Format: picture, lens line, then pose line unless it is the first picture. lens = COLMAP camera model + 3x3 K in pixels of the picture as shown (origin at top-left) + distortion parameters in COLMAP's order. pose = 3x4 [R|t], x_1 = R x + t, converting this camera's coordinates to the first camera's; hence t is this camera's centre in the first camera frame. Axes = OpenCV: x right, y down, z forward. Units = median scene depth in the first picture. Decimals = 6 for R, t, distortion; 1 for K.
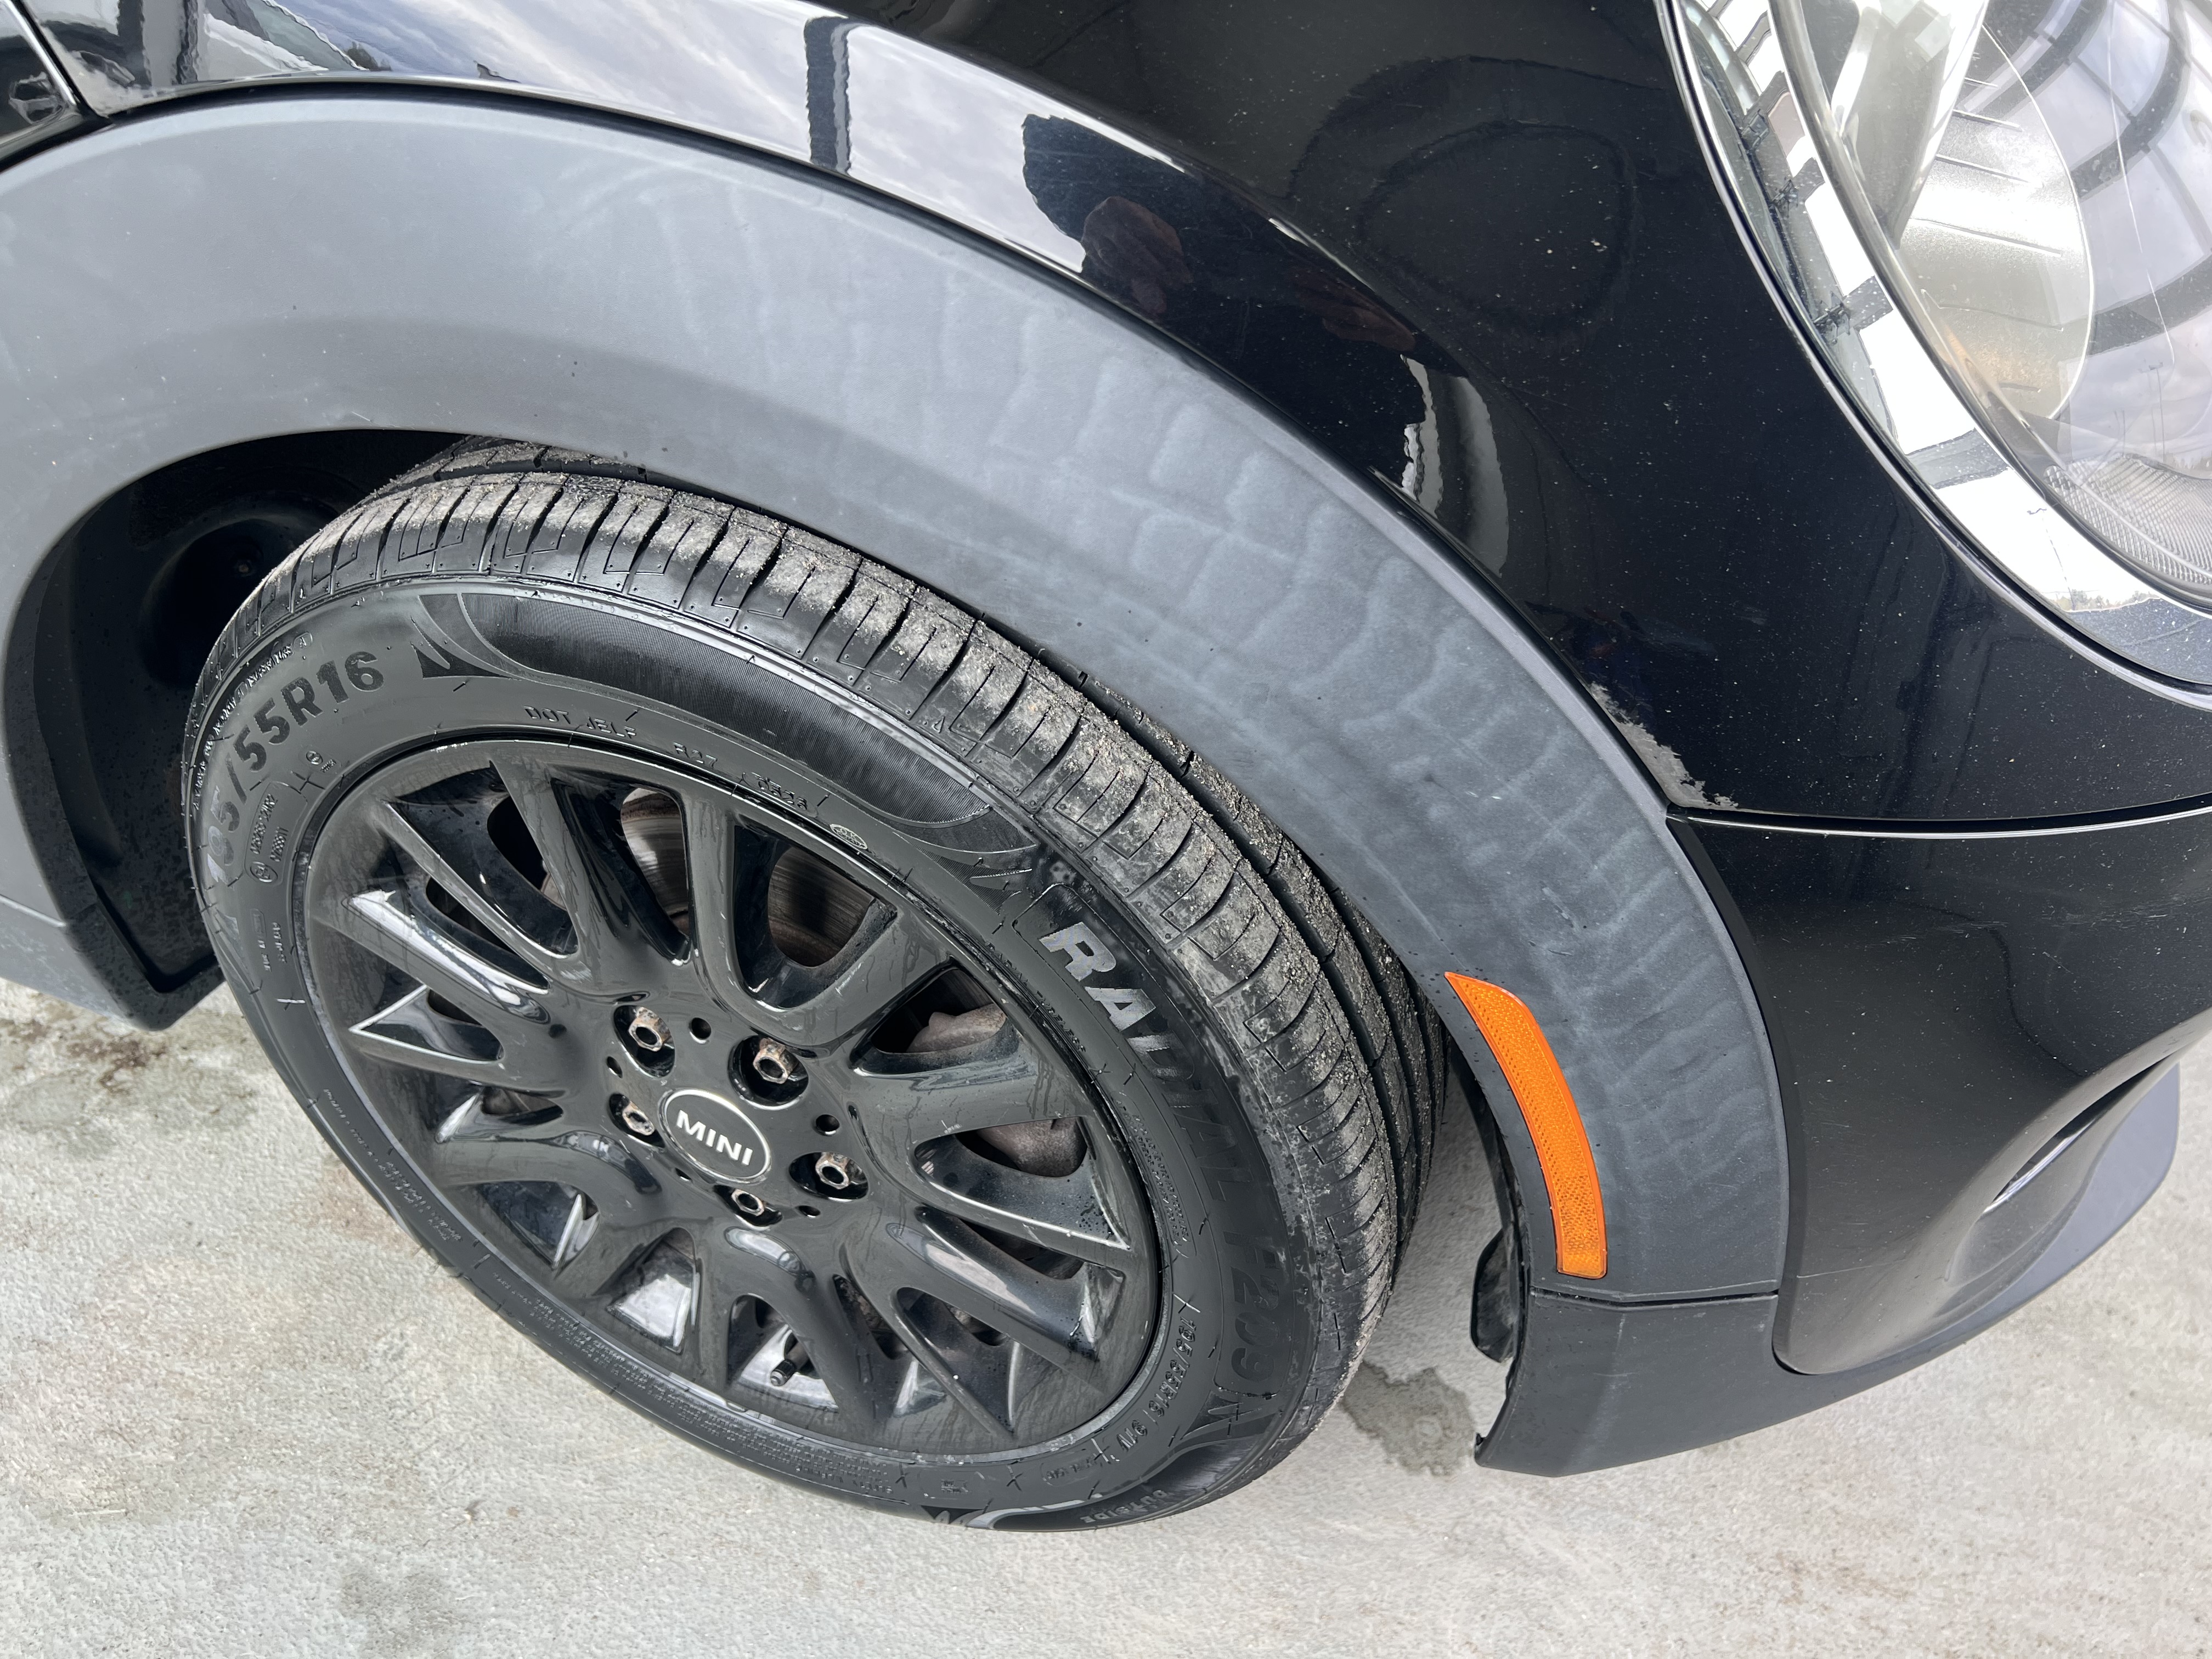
lens RADIAL K [[1678.7, 0, 1129.2], [0, 1678.7, 811.9], [0, 0, 1]] dist [0.063488, -0.064412]
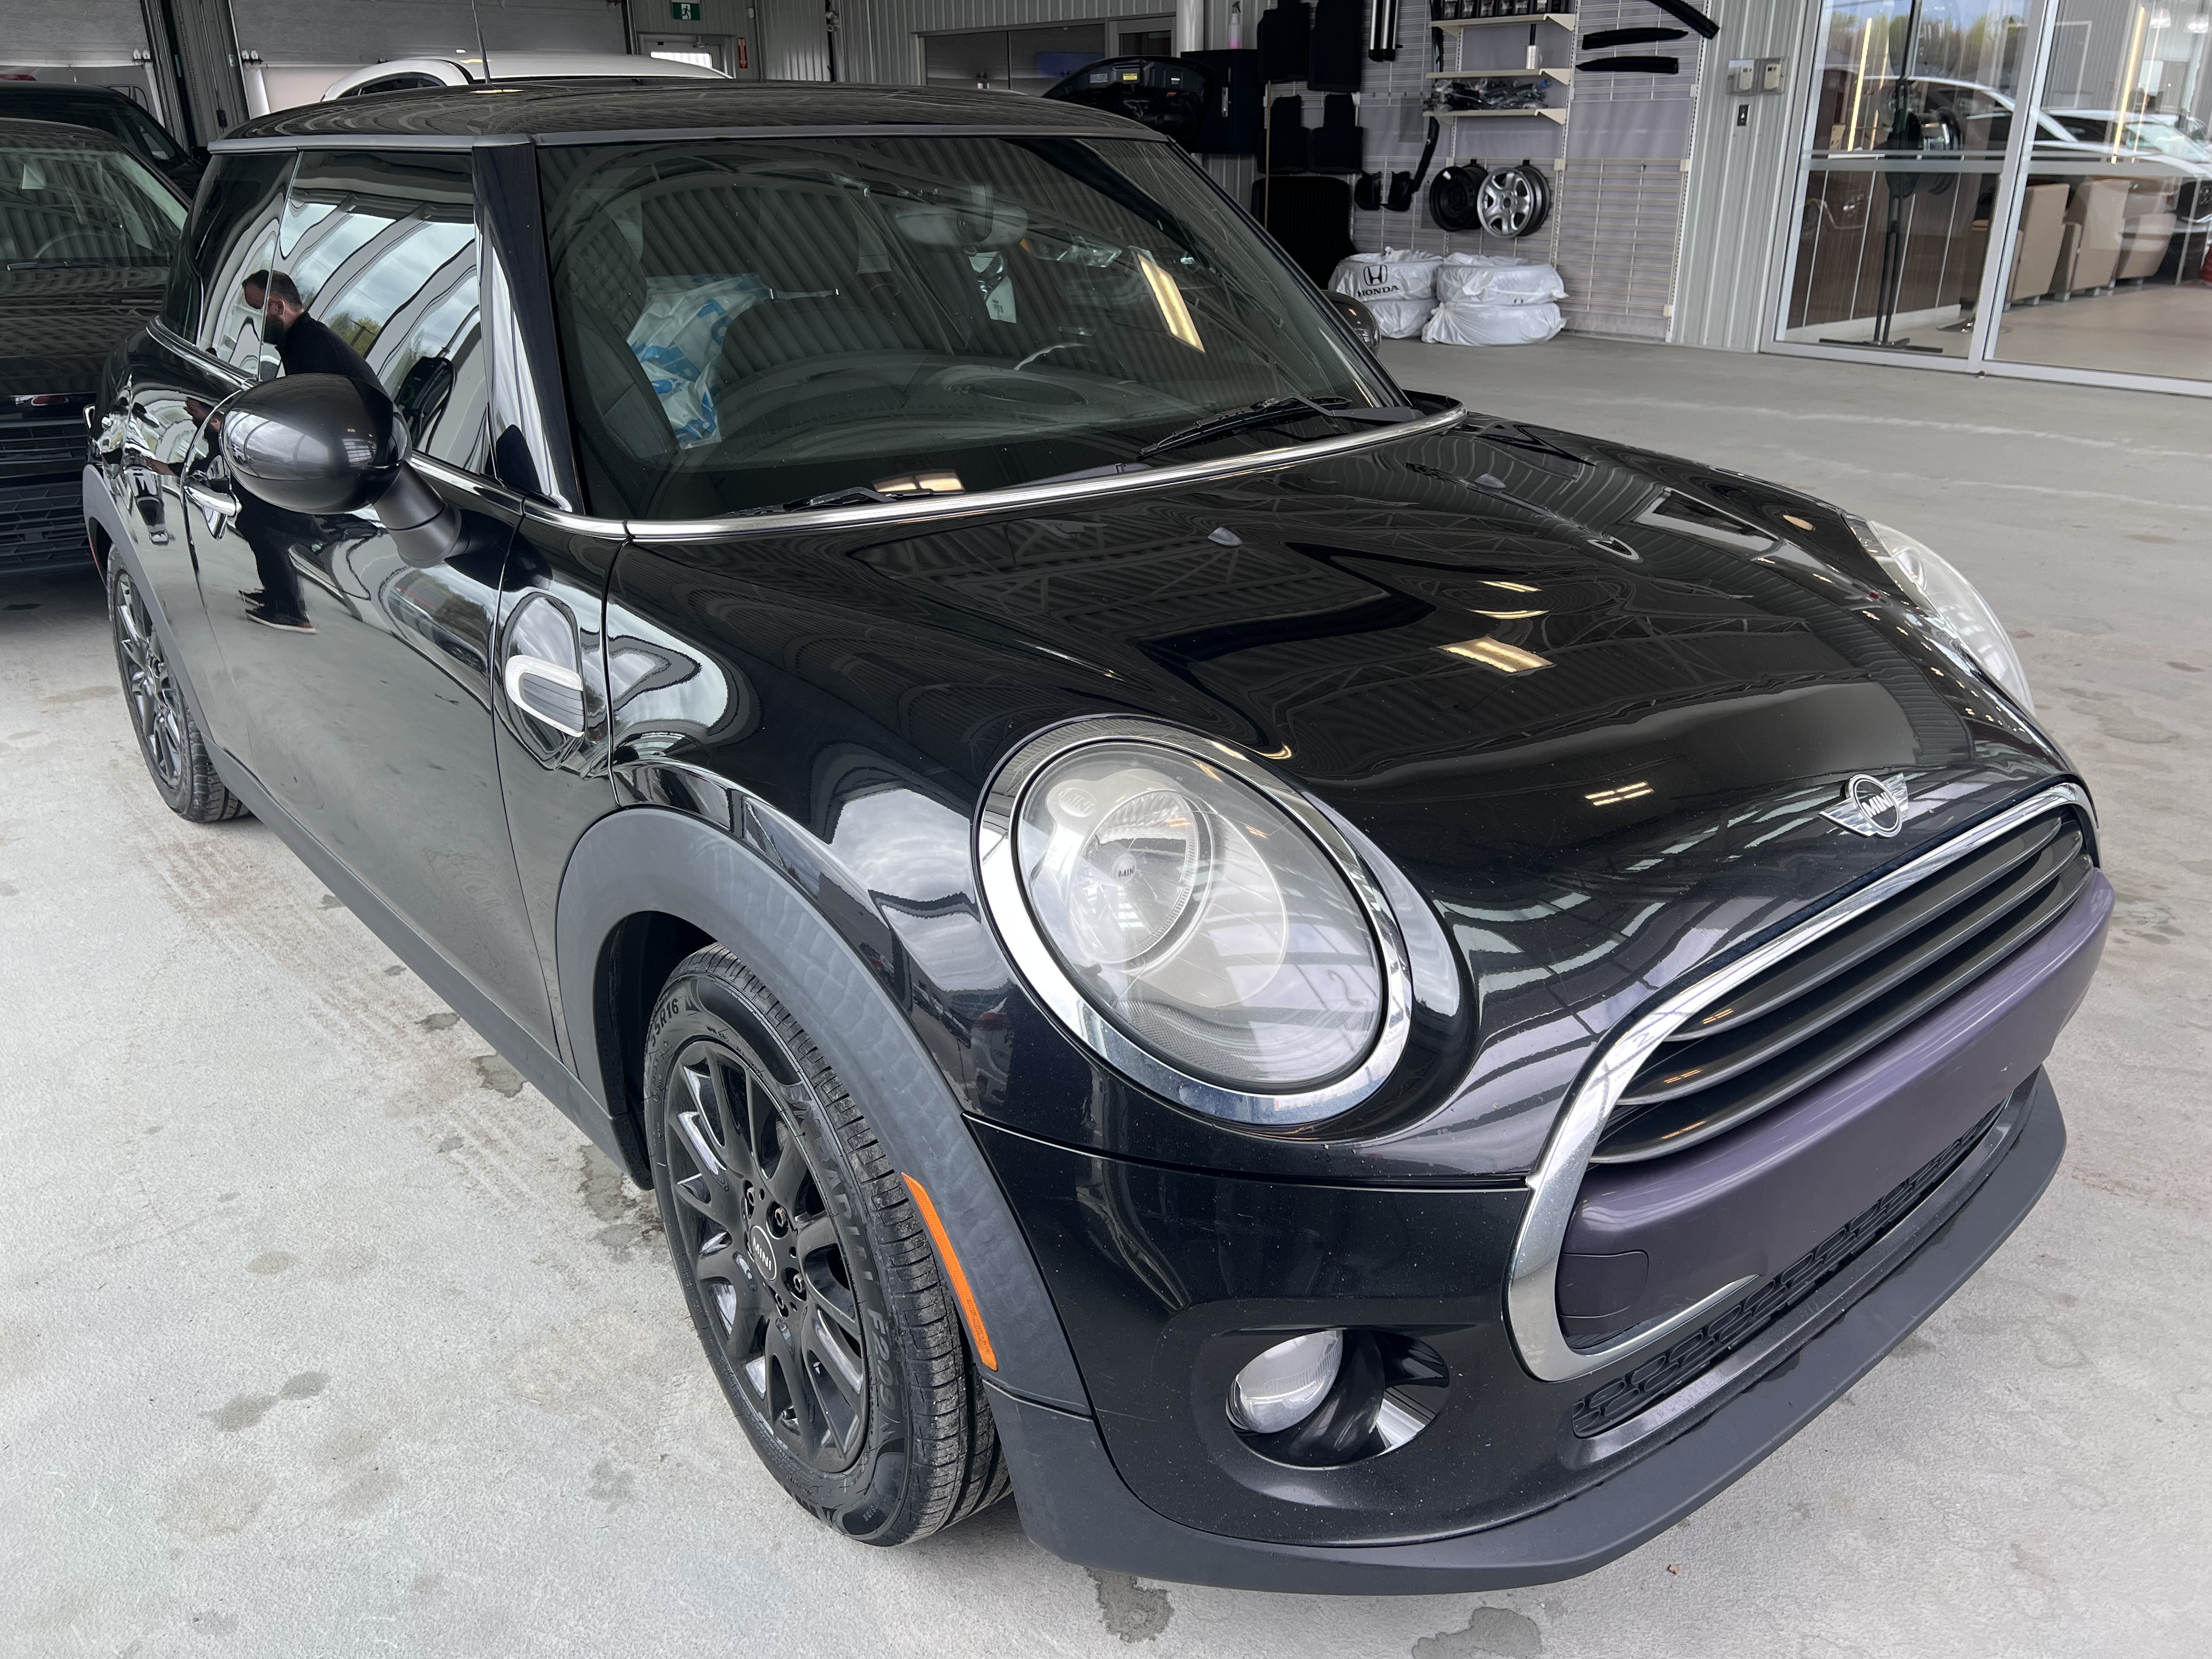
lens RADIAL K [[1678.7, 0, 1129.2], [0, 1678.7, 811.9], [0, 0, 1]] dist [0.063488, -0.064412]
pose [[0.850191, 0.084198, -0.519698, 1.651990], [-0.261374, 0.924389, -0.277828, 0.200788], [0.457010, 0.372043, 0.807914, -0.989260]]
